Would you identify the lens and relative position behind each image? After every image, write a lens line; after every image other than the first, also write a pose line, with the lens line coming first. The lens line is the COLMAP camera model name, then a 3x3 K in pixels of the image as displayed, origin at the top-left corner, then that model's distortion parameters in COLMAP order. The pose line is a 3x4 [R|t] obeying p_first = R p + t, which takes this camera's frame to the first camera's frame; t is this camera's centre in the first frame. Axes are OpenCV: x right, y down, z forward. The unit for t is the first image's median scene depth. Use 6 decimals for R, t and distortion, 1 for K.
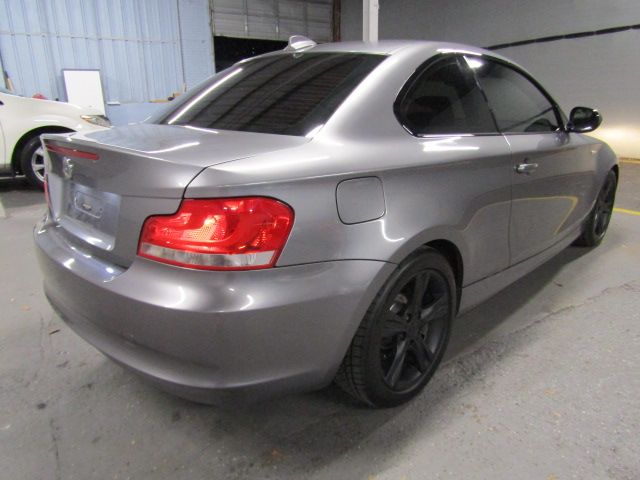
lens RADIAL K [[451.1, 0, 319.9], [0, 451.1, 240.9], [0, 0, 1]] dist [-0.024478, 0.014130]
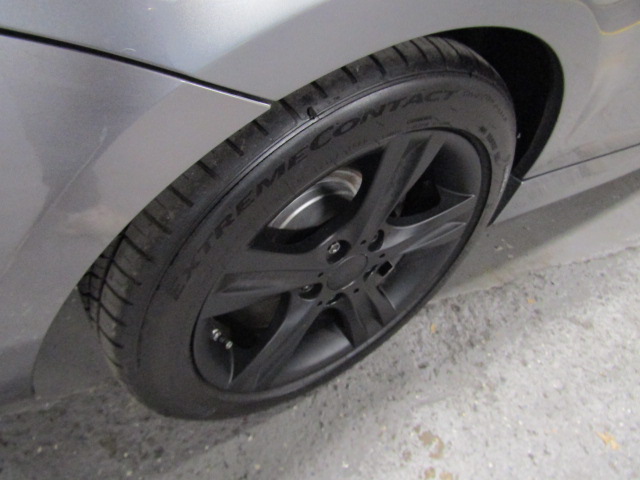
lens RADIAL K [[451.1, 0, 322.1], [0, 451.1, 240.5], [0, 0, 1]] dist [-0.024478, 0.014130]
pose [[0.966830, 0.255130, -0.012158, 0.170363], [-0.219762, 0.855174, 0.469448, 0.002657], [0.130167, -0.451205, 0.882876, 0.630504]]
